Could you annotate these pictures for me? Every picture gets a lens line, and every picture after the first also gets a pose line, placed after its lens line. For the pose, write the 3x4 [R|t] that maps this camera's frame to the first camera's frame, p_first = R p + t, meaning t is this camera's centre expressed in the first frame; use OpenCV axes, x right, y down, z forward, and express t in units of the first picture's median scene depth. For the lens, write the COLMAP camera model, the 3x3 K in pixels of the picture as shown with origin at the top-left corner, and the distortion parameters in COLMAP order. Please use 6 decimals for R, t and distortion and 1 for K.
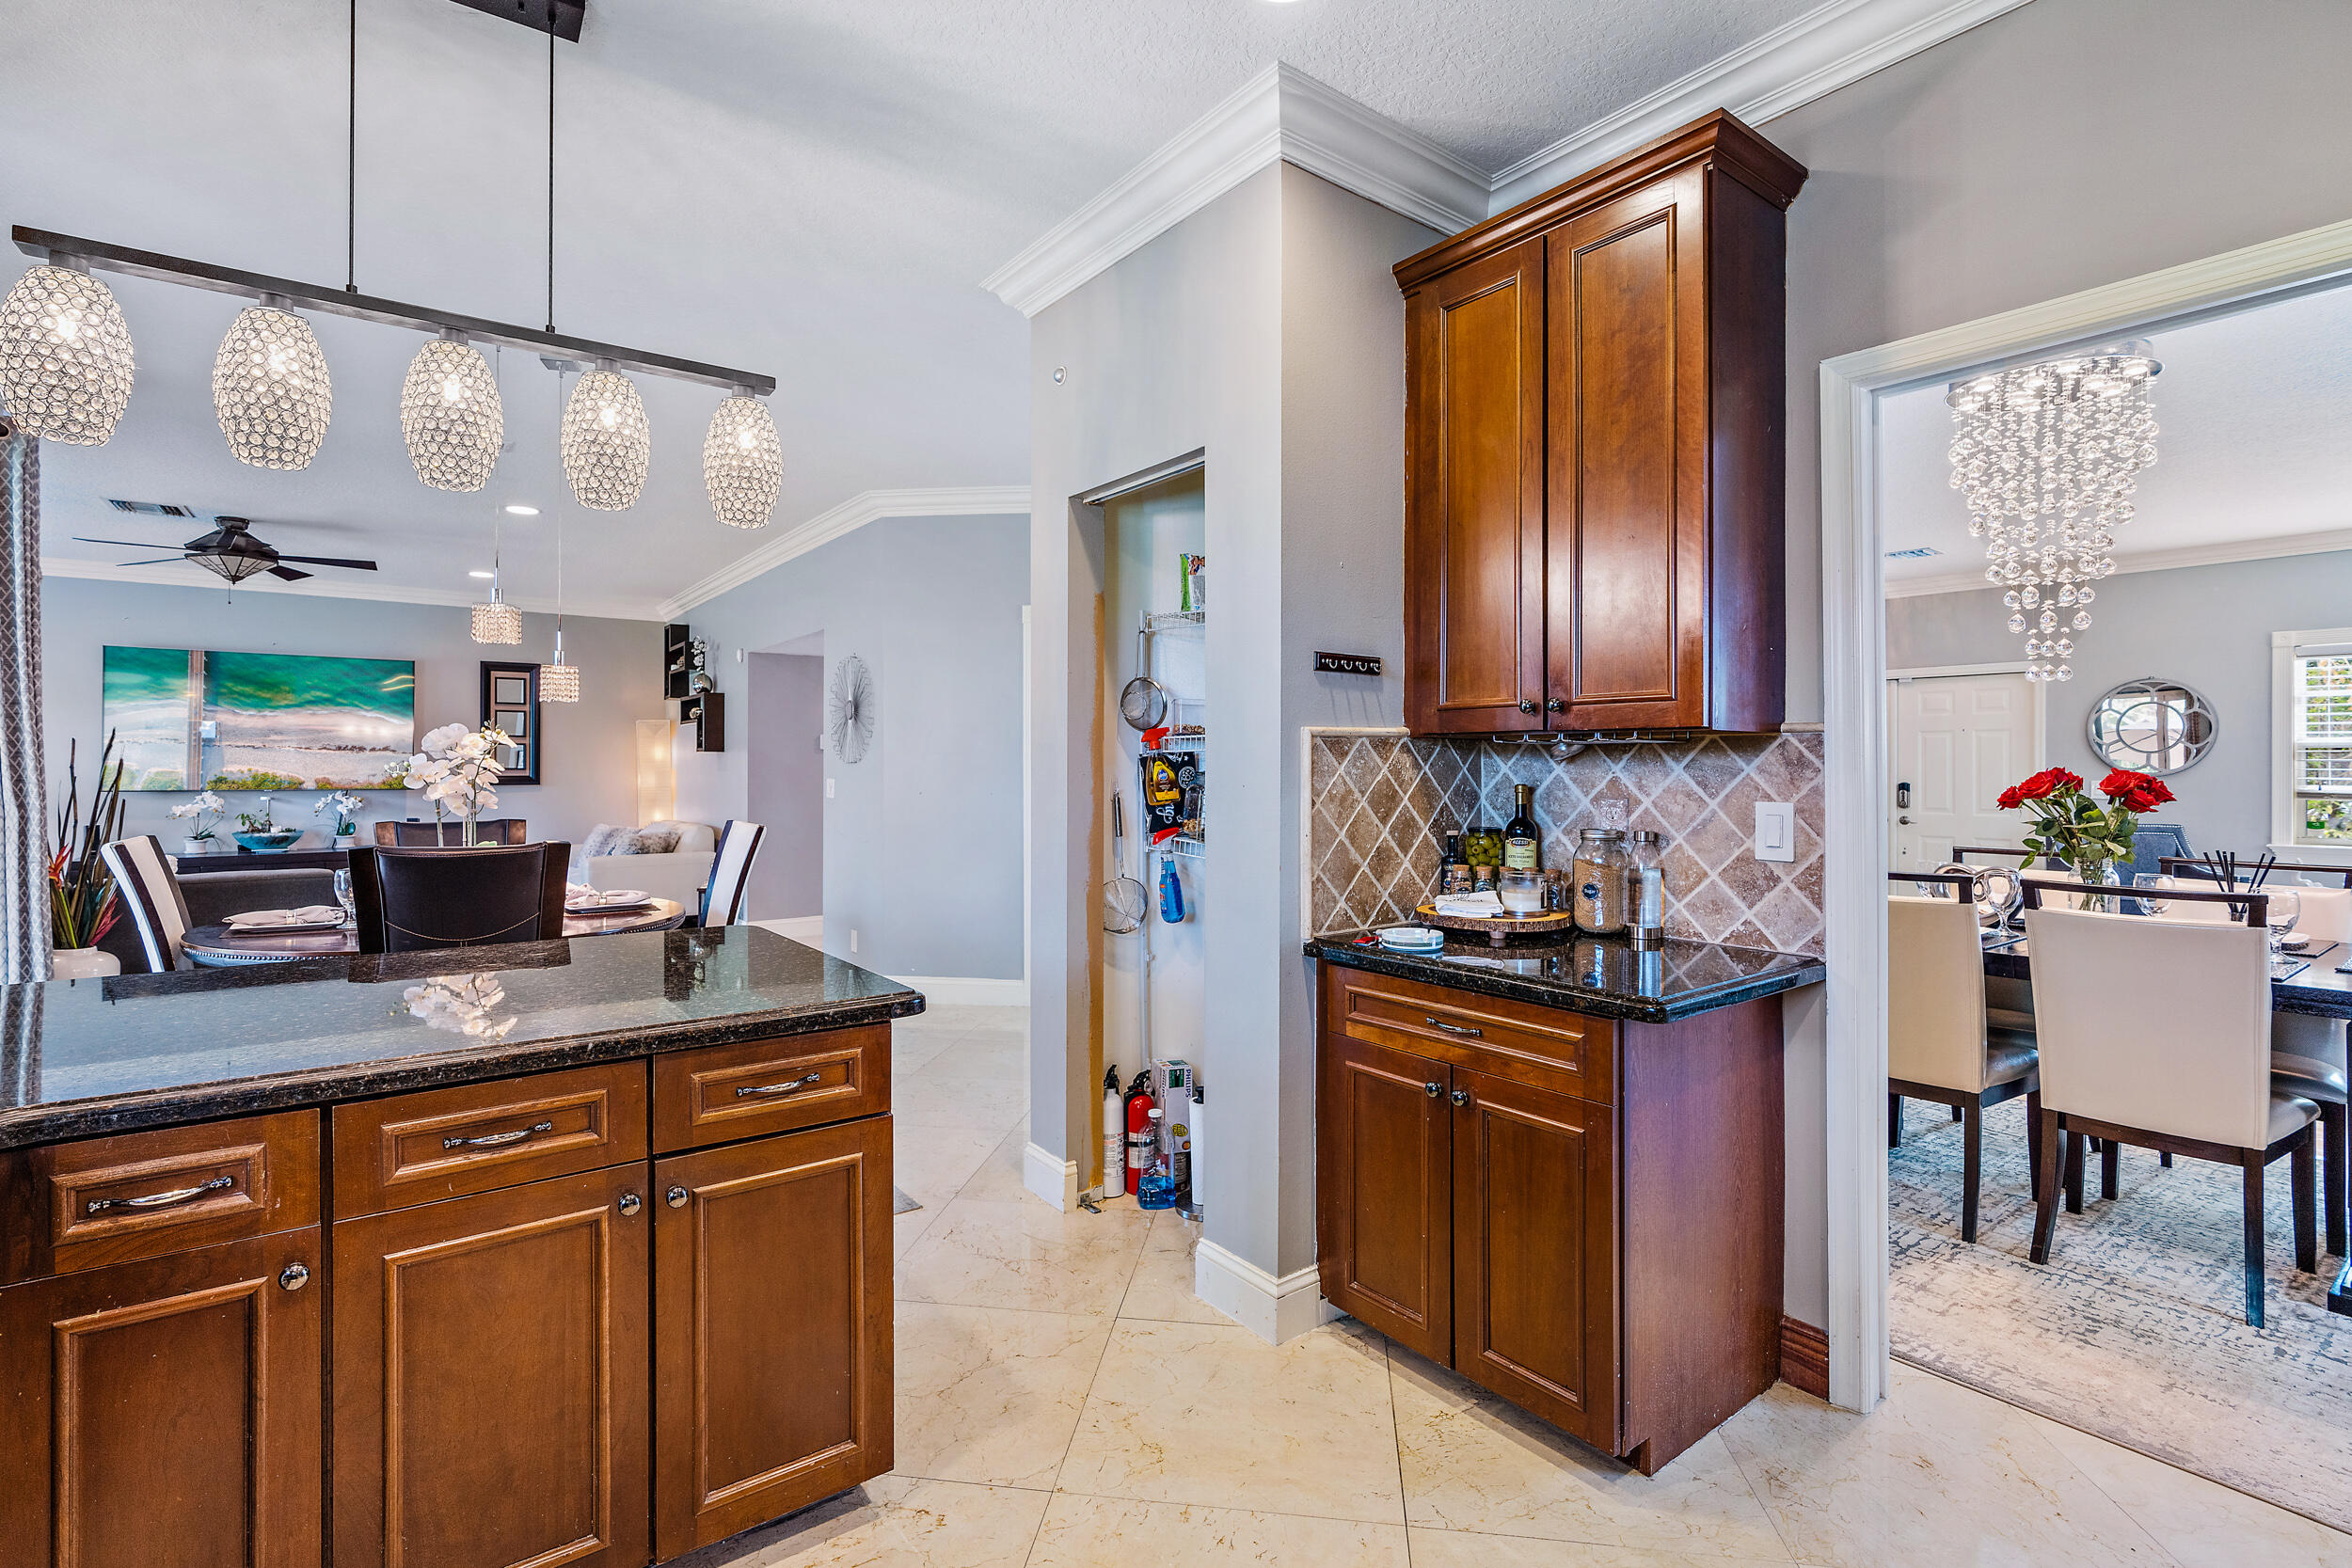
lens RADIAL K [[1089.1, 0, 1164.5], [0, 1089.1, 762.4], [0, 0, 1]] dist [-0.000021, 0.000441]
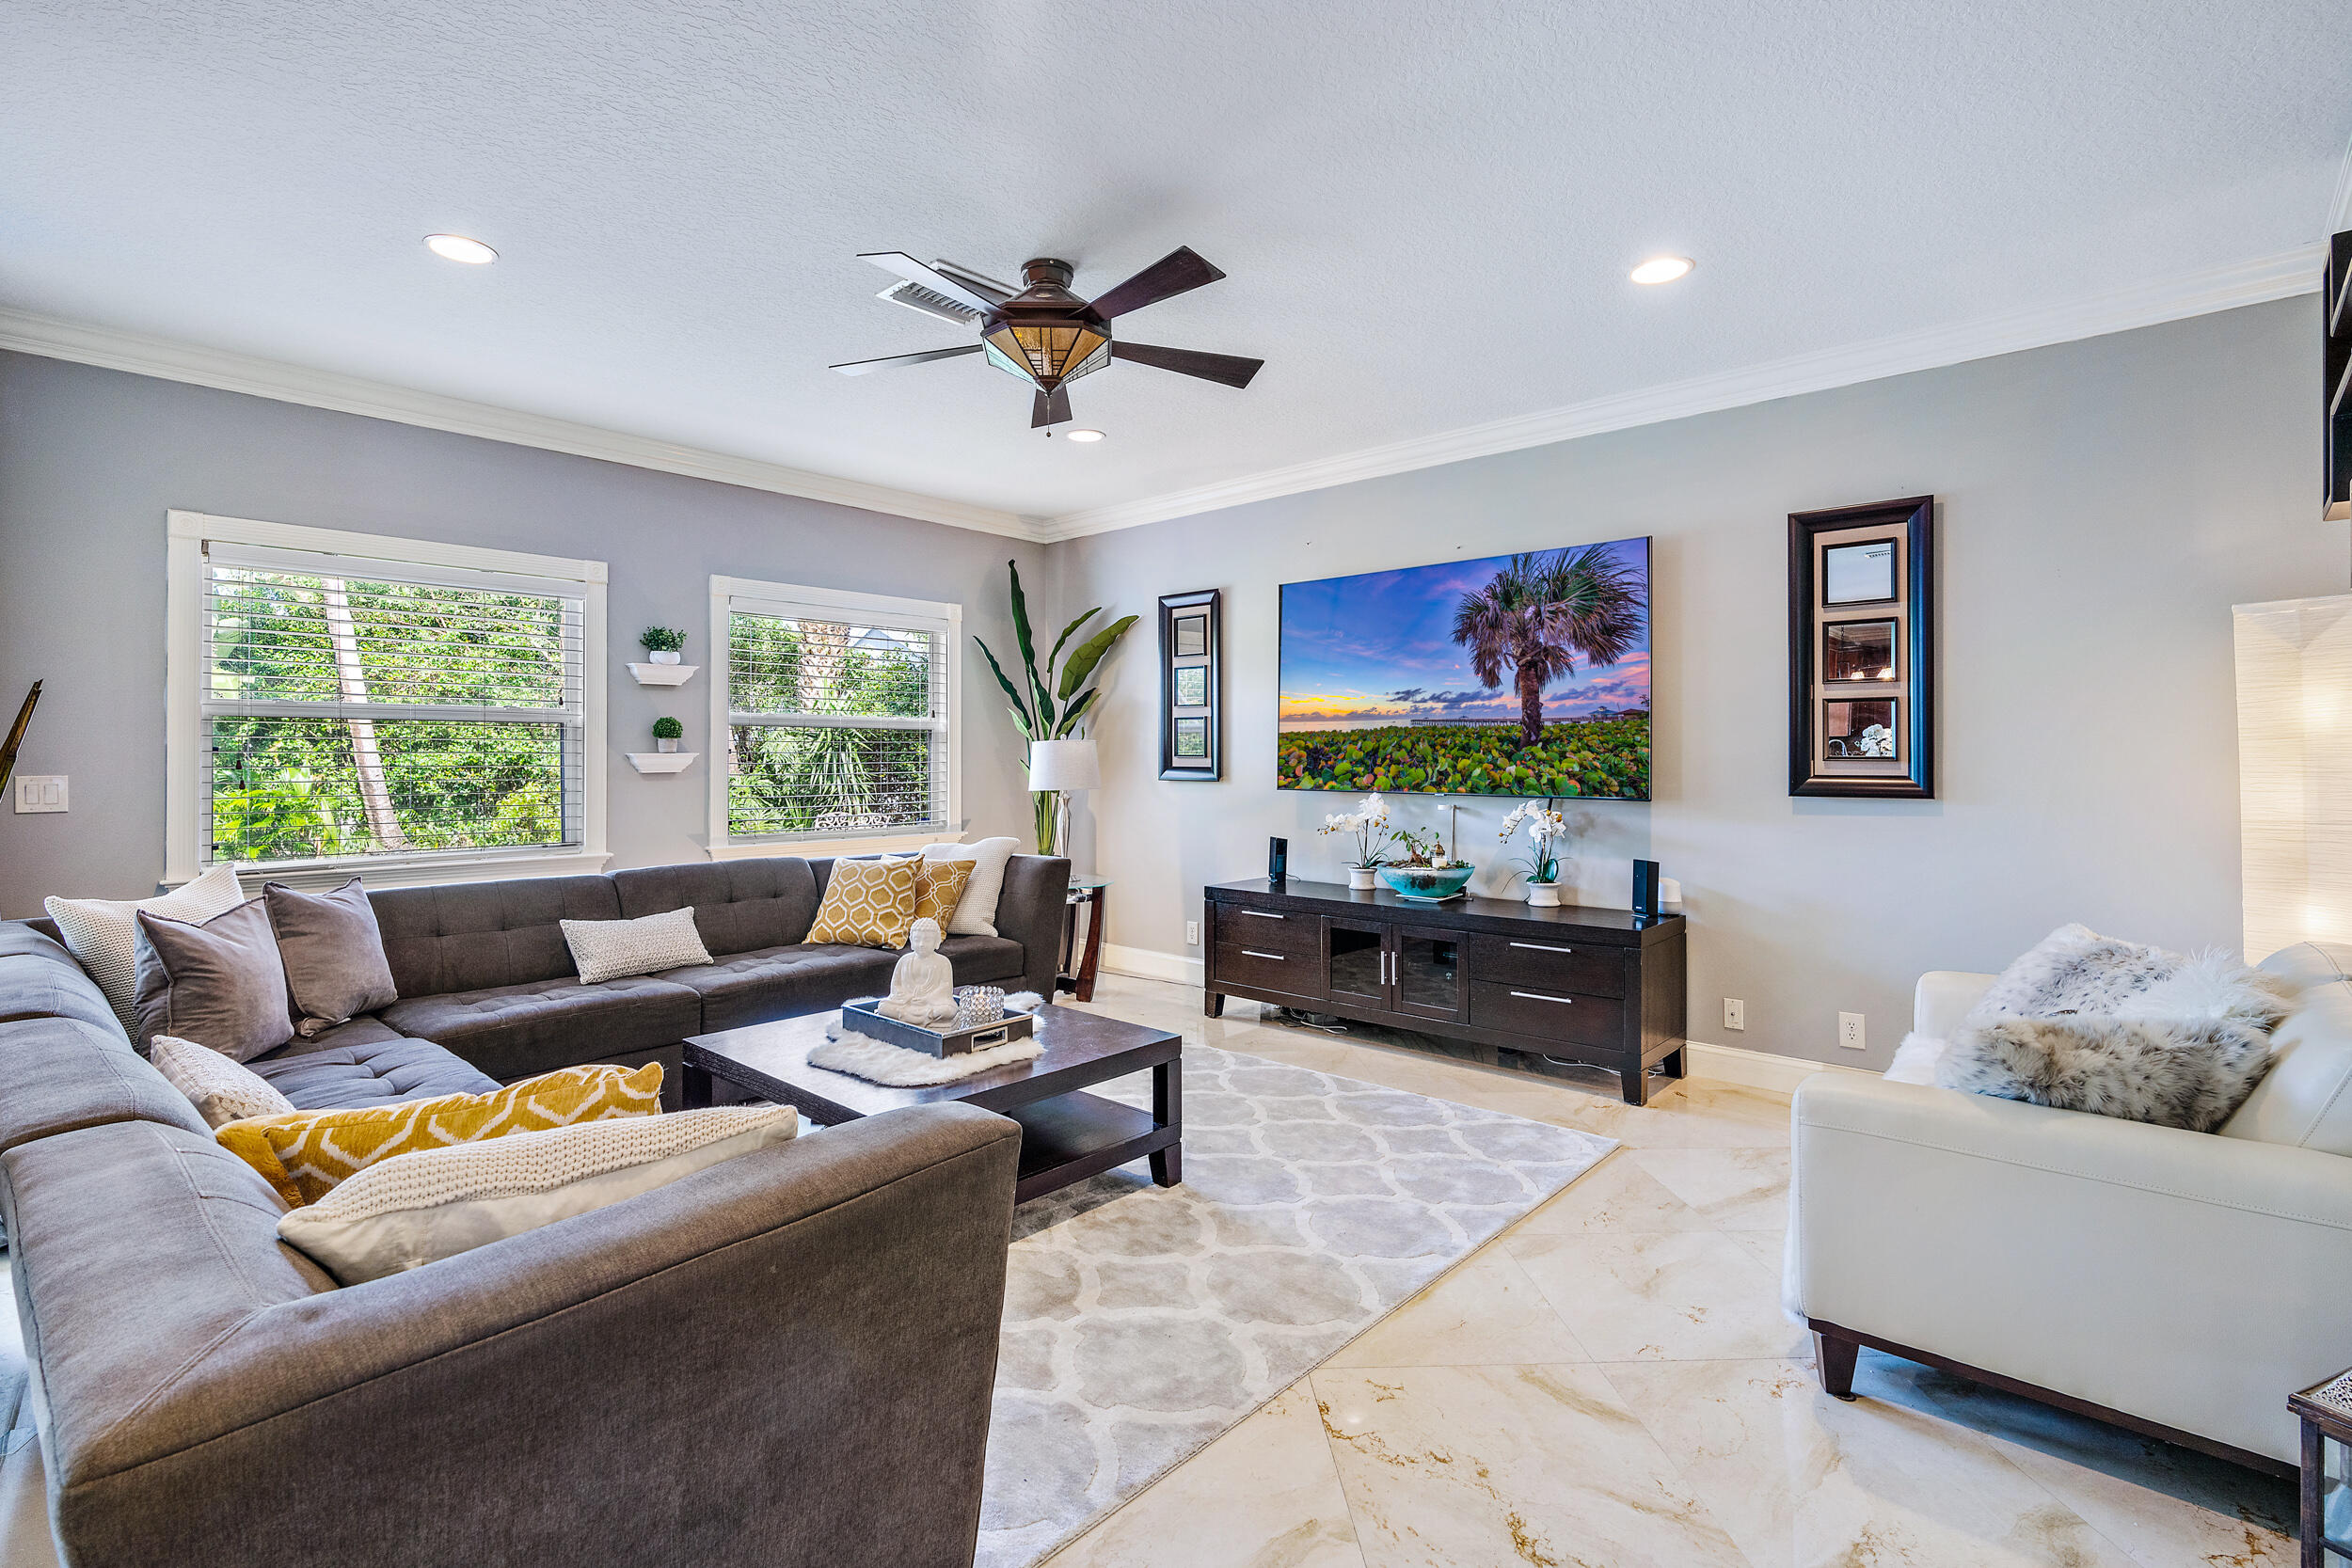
lens RADIAL K [[1089.1, 0, 1164.5], [0, 1089.1, 762.4], [0, 0, 1]] dist [-0.000021, 0.000441]
pose [[0.193809, 0.007893, -0.981007, -0.241920], [0.002391, 0.999961, 0.008518, 0.002919], [0.981036, -0.003997, 0.193783, 0.659901]]
